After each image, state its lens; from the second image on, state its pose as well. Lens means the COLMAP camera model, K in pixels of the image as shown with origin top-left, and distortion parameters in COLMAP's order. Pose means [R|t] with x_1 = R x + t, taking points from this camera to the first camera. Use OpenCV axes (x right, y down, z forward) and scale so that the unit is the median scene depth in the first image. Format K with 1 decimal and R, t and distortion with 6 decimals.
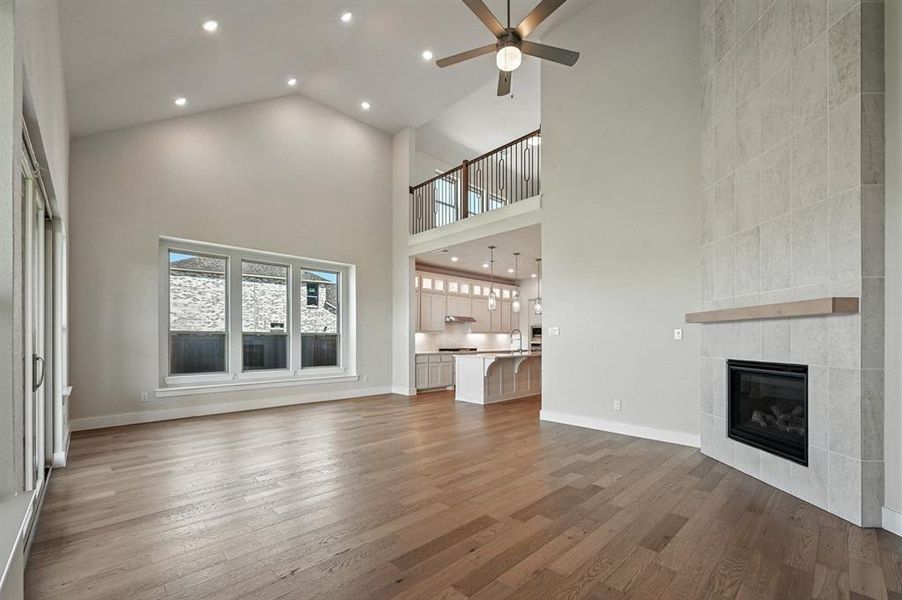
lens RADIAL K [[356.9, 0, 456.0], [0, 356.9, 334.7], [0, 0, 1]] dist [0.000719, 0.000151]
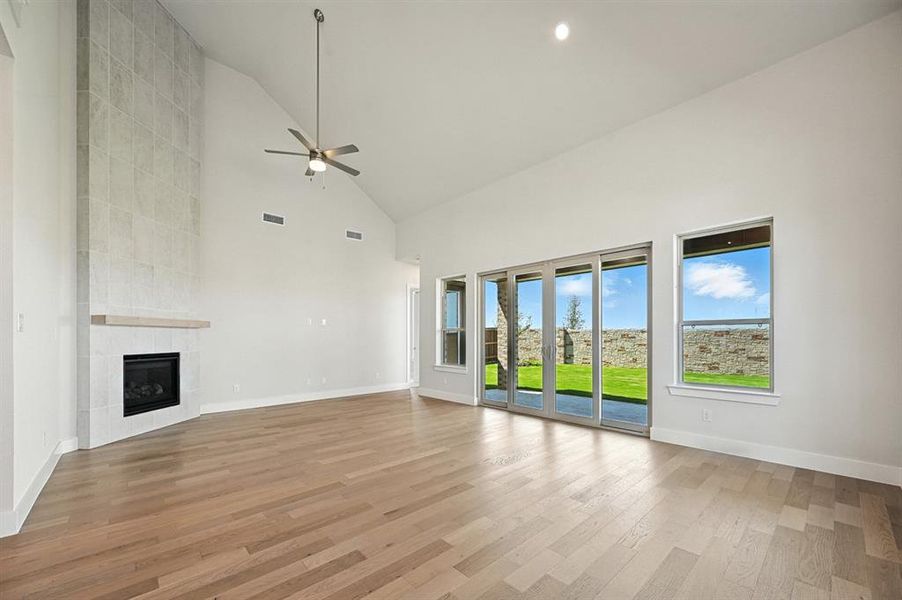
lens RADIAL K [[371.4, 0, 451.1], [0, 371.4, 335.2], [0, 0, 1]] dist [0.000948, 0.000084]
pose [[-0.998914, 0.001270, 0.046582, -0.438497], [0.000076, 0.999672, -0.025612, 0.031353], [-0.046600, -0.025580, -0.998586, 2.173700]]
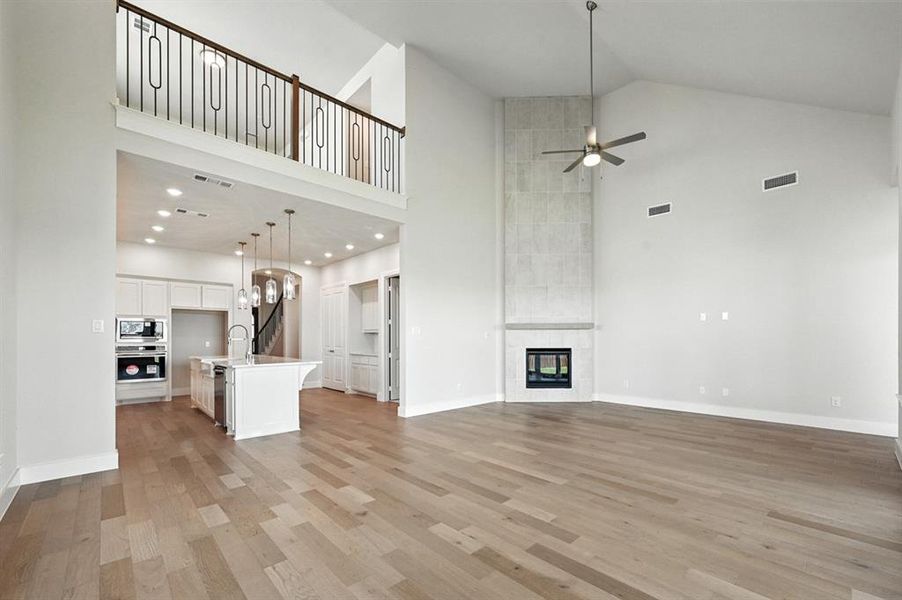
lens RADIAL K [[371.4, 0, 451.1], [0, 371.4, 335.2], [0, 0, 1]] dist [0.000948, 0.000084]
pose [[0.057780, 0.002872, 0.998325, -1.257765], [-0.012514, 0.999919, -0.002153, 0.006413], [-0.998251, -0.012369, 0.057811, 1.247401]]
